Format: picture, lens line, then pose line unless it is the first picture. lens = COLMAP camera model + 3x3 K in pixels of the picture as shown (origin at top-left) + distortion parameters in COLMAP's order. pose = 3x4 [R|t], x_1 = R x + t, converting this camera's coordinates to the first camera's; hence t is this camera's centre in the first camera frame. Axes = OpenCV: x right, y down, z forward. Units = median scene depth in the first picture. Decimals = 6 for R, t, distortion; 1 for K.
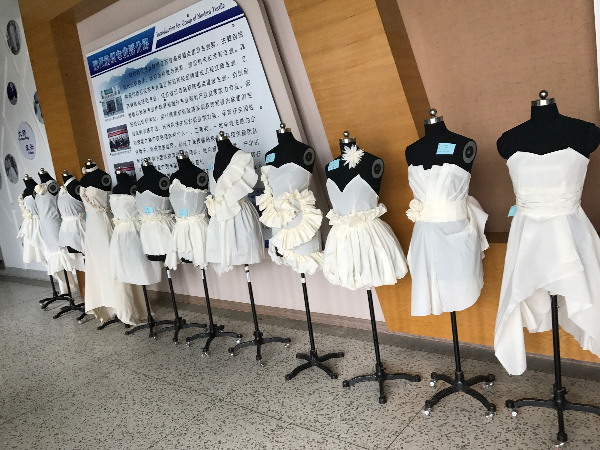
lens RADIAL K [[482.3, 0, 299.5], [0, 482.3, 210.7], [0, 0, 1]] dist [0.010433, -0.004221]
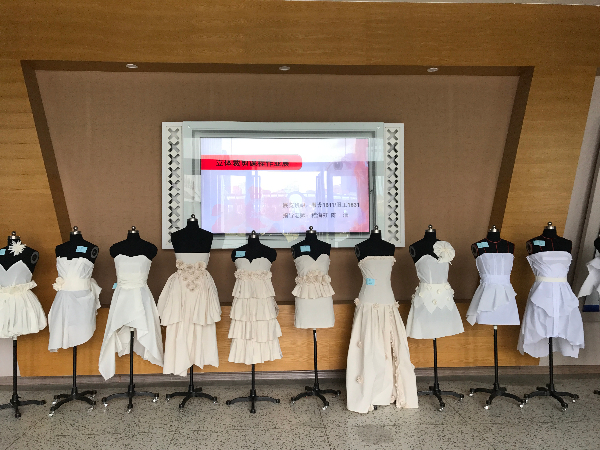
lens RADIAL K [[530.8, 0, 300.0], [0, 530.8, 225.0], [0, 0, 1]] dist [0.008390, 0.018414]
pose [[0.741557, 0.143849, 0.655287, -0.379153], [-0.009555, 0.978908, -0.204079, 0.168397], [-0.670822, 0.145075, 0.727290, -0.934524]]
